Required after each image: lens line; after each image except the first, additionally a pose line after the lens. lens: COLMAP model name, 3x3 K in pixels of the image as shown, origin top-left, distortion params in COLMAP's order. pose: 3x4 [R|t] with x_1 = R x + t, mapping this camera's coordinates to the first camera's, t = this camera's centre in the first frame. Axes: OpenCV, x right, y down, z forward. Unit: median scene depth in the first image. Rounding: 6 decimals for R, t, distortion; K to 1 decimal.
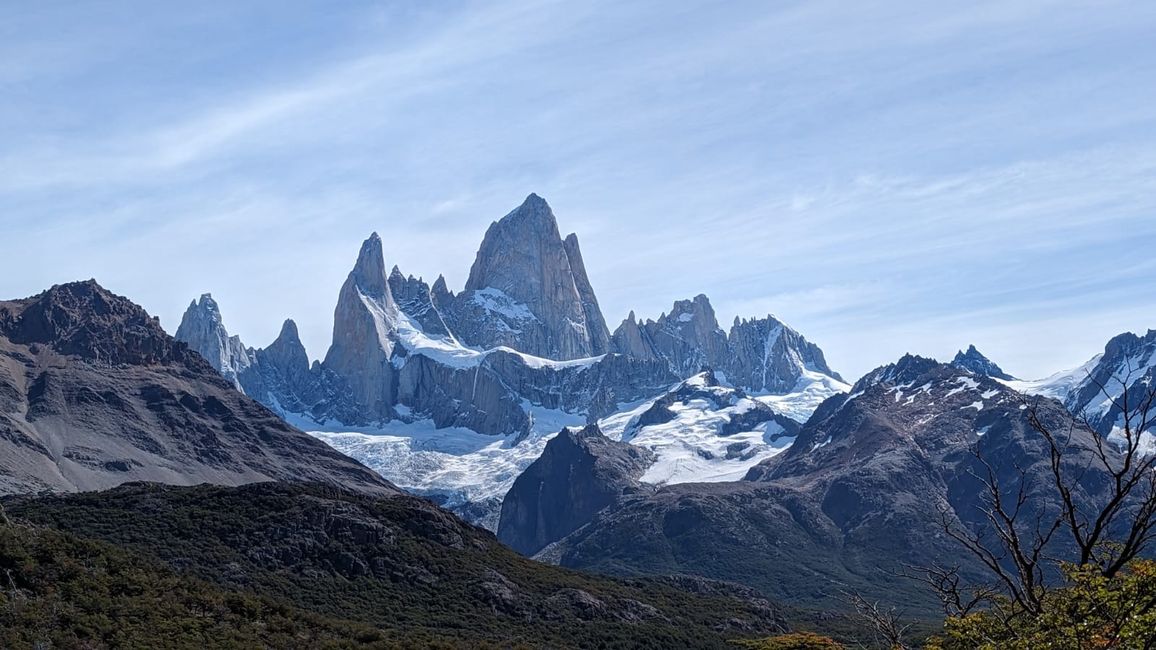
lens RADIAL K [[1577.2, 0, 599.2], [0, 1577.2, 323.3], [0, 0, 1]] dist [0.123871, -0.305028]
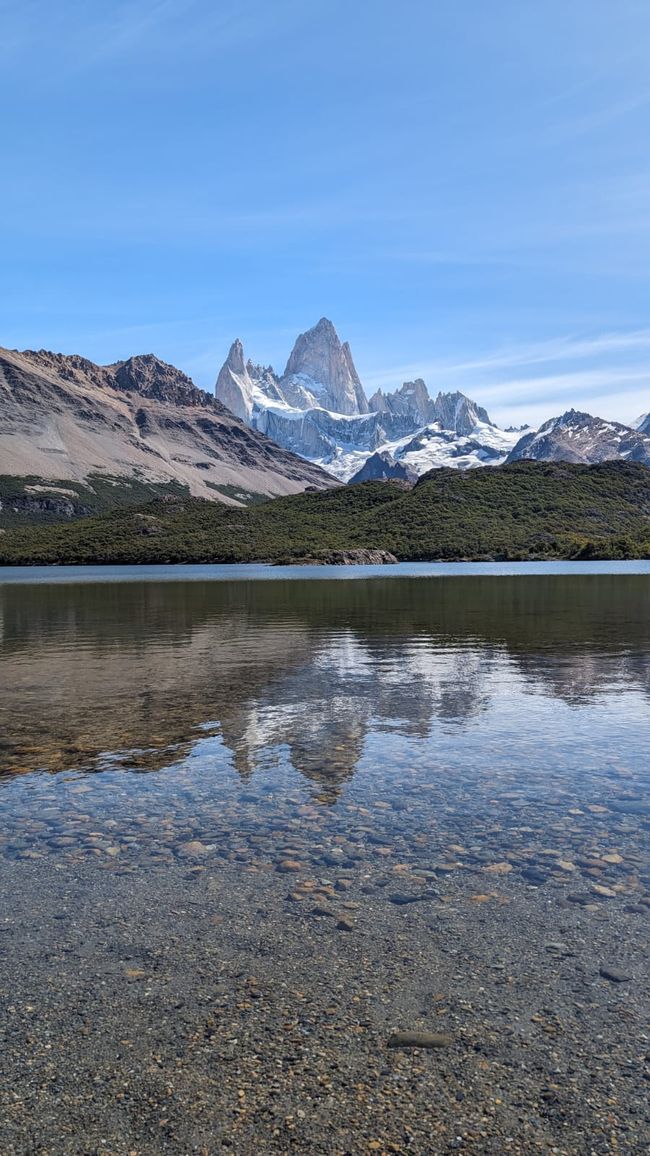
lens RADIAL K [[817.1, 0, 334.9], [0, 817.1, 588.0], [0, 0, 1]] dist [0.122206, -0.341063]
pose [[0.997996, -0.001705, 0.063260, -0.113225], [-0.012224, 0.975614, 0.219155, 0.012310], [-0.062091, -0.219489, 0.973637, 0.061392]]
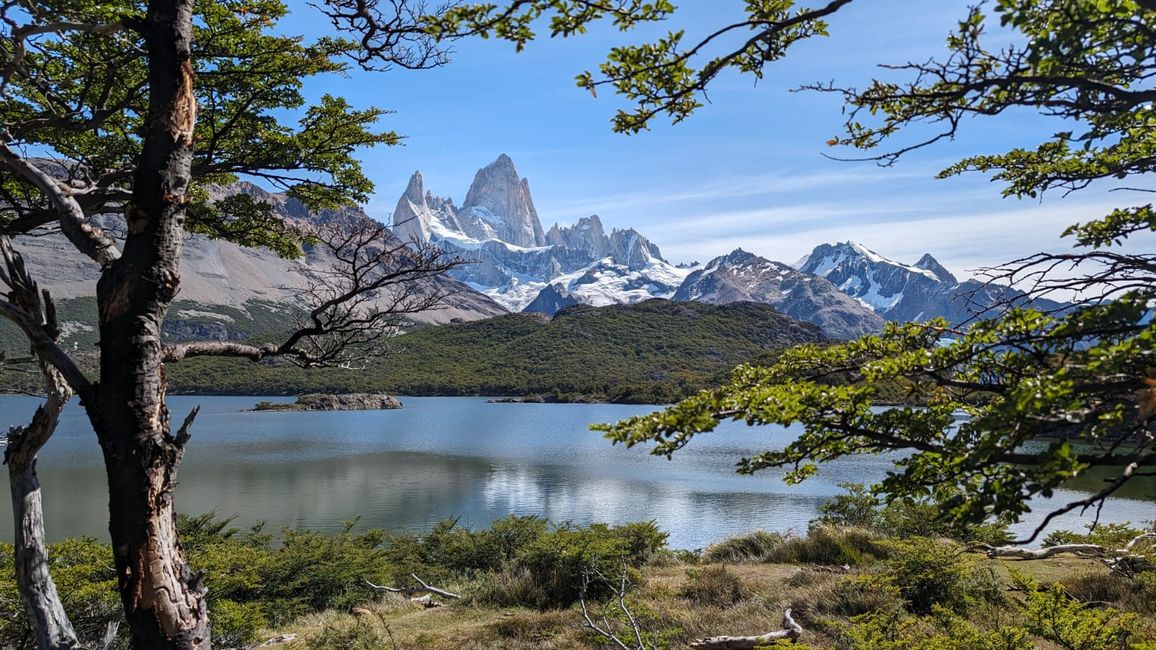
lens RADIAL K [[814.0, 0, 578.0], [0, 814.0, 325.0], [0, 0, 1]] dist [0.157969, -0.472628]
pose [[0.990063, 0.027274, 0.137954, -0.104773], [-0.042203, 0.993419, 0.106479, 0.010938], [-0.134142, -0.111243, 0.984698, 0.058862]]
